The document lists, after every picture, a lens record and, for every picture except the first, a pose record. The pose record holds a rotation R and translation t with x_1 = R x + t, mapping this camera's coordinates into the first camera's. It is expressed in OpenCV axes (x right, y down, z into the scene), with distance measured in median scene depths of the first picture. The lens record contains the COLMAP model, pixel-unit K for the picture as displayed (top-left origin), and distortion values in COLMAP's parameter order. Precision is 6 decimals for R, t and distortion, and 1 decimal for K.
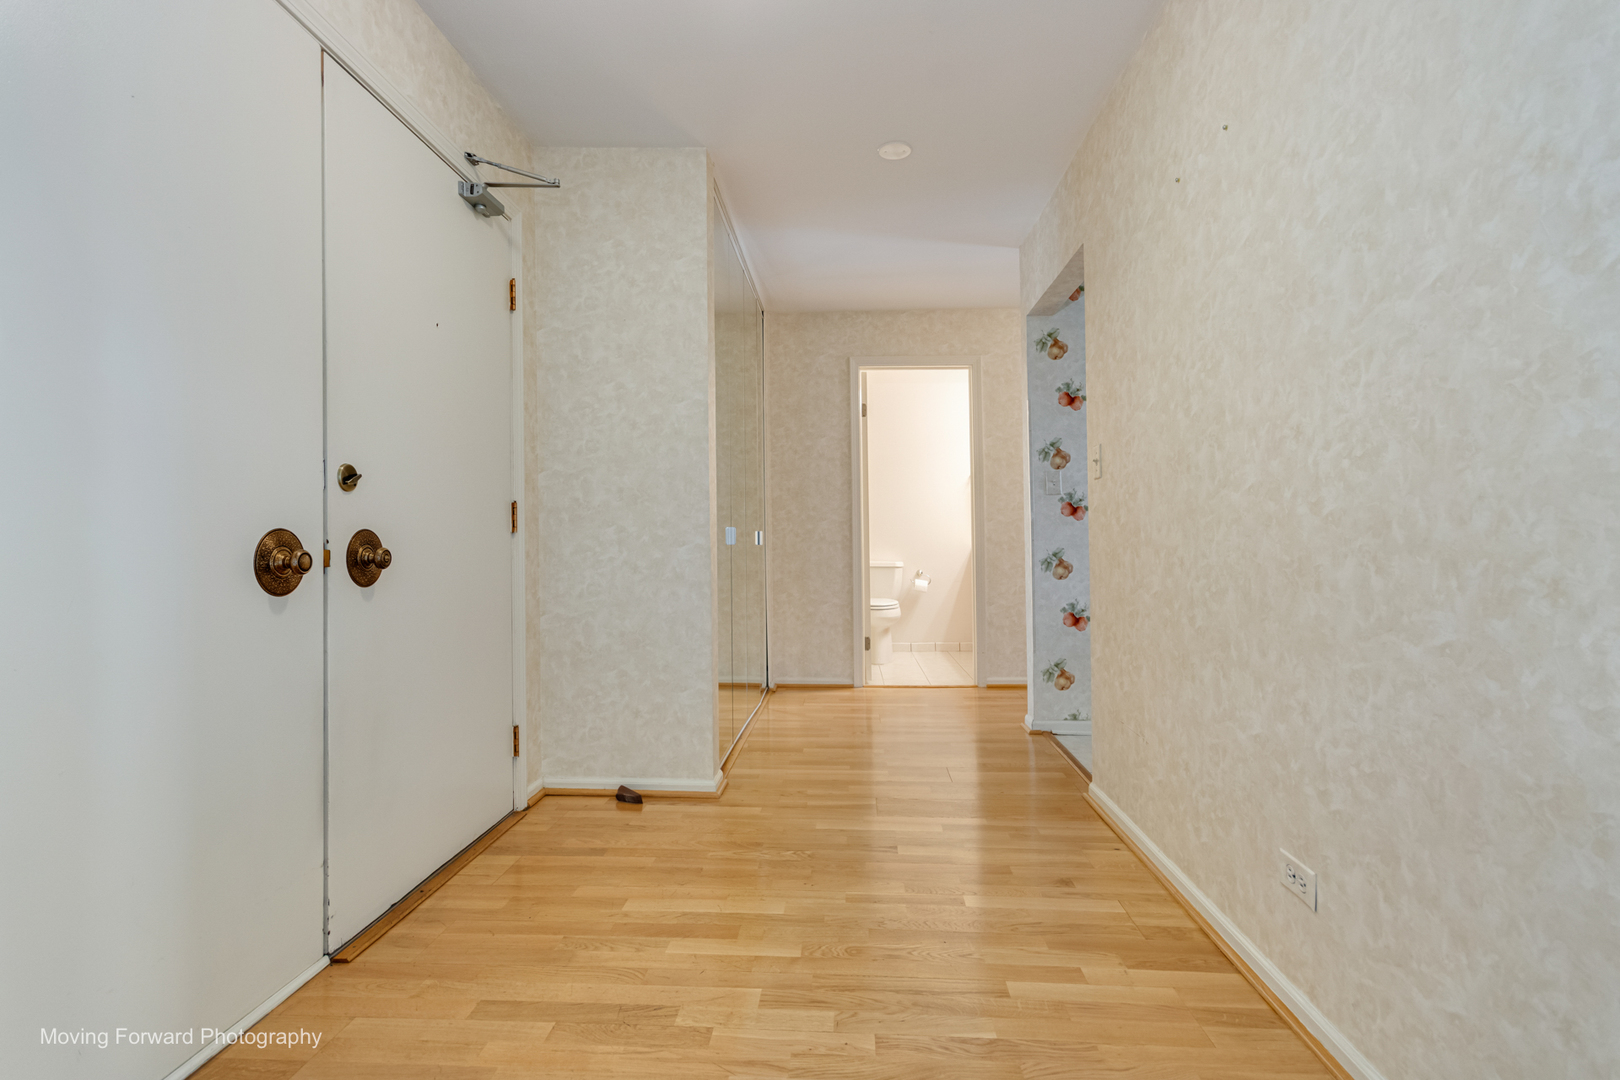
lens RADIAL K [[808.1, 0, 816.1], [0, 808.1, 514.6], [0, 0, 1]] dist [0.000642, 0.000054]
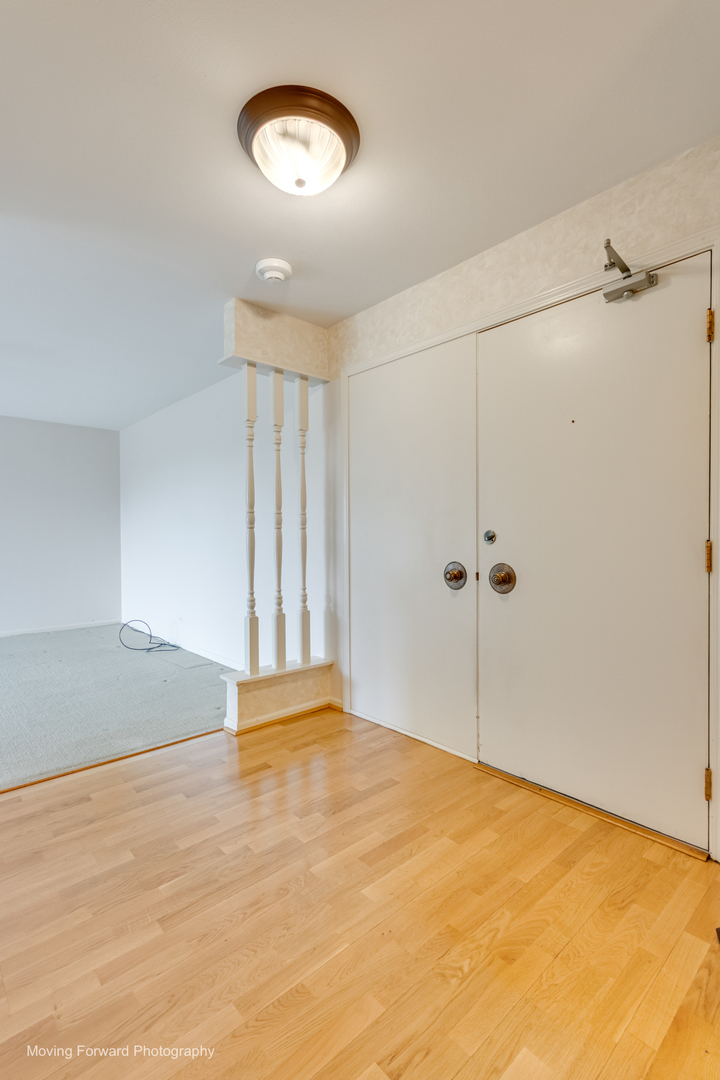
lens RADIAL K [[496.8, 0, 360.0], [0, 496.8, 540.0], [0, 0, 1]] dist [0.000326, -0.000043]
pose [[-0.717587, 0.008160, -0.696421, 0.484483], [0.026227, 0.999539, -0.015313, -0.026833], [0.695975, -0.029254, -0.717470, 1.569580]]
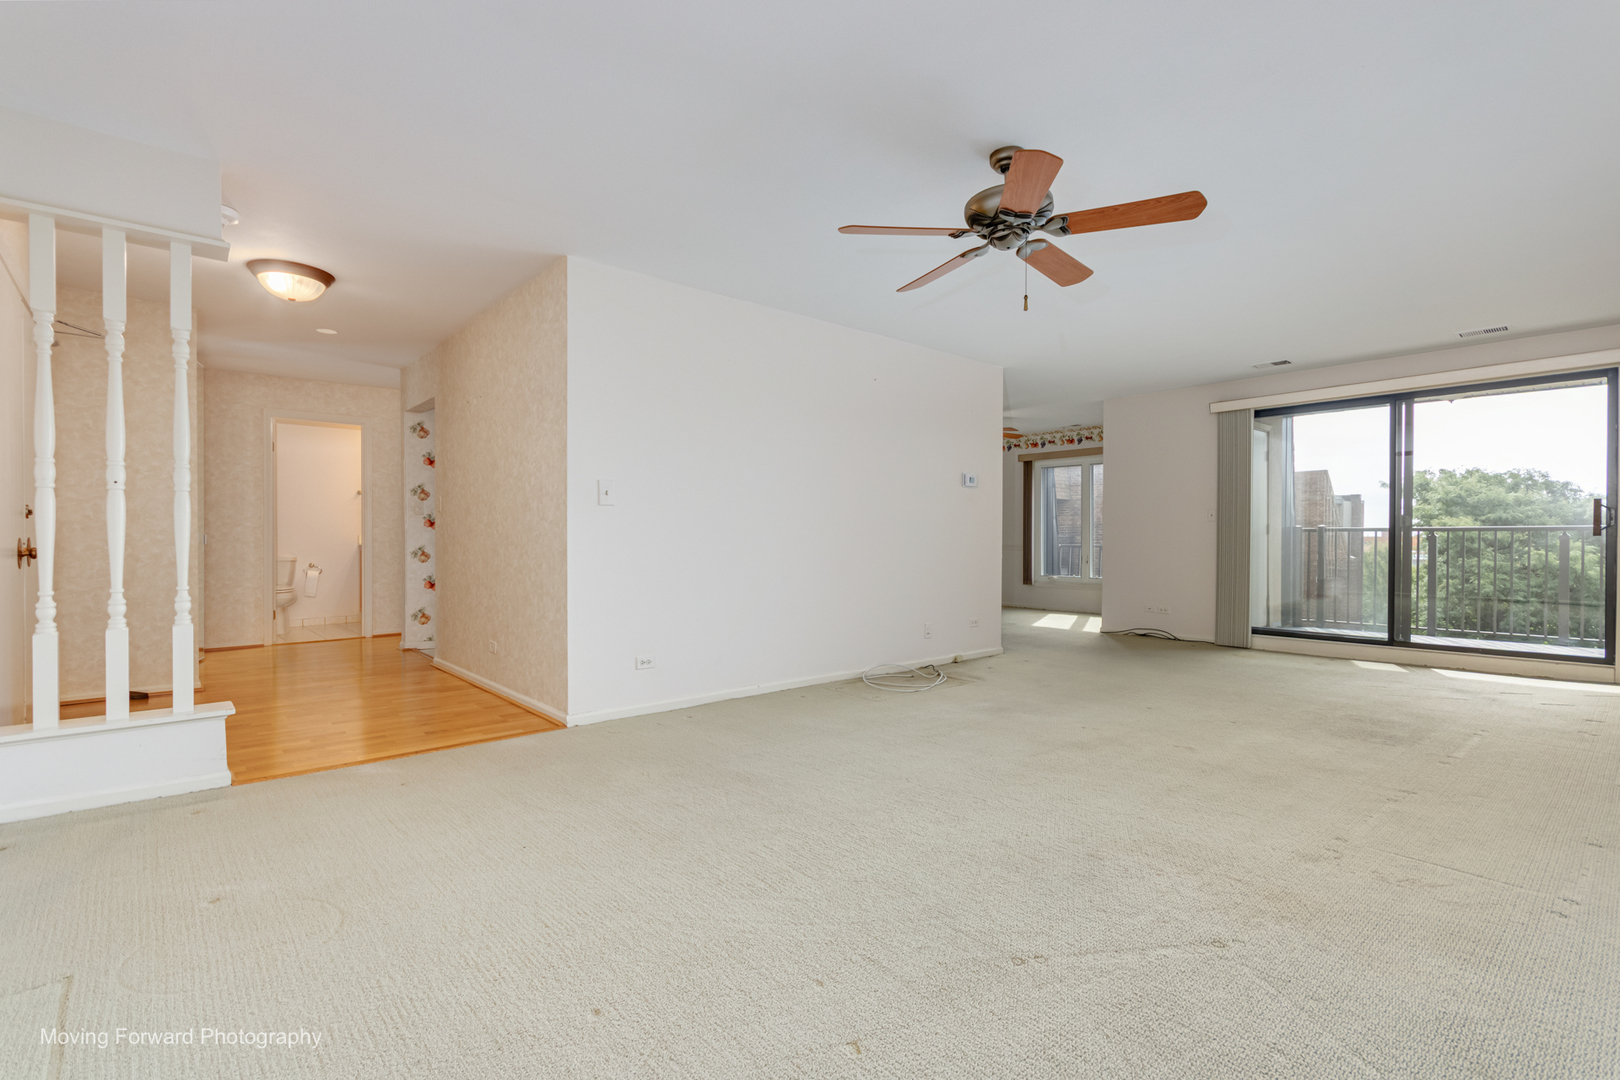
lens RADIAL K [[750.8, 0, 807.6], [0, 750.8, 530.4], [0, 0, 1]] dist [0.003577, 0.000310]
pose [[0.732845, 0.007400, 0.680356, -0.353979], [-0.021784, 0.999683, 0.012592, -0.052932], [-0.680047, -0.024049, 0.732774, -1.367213]]
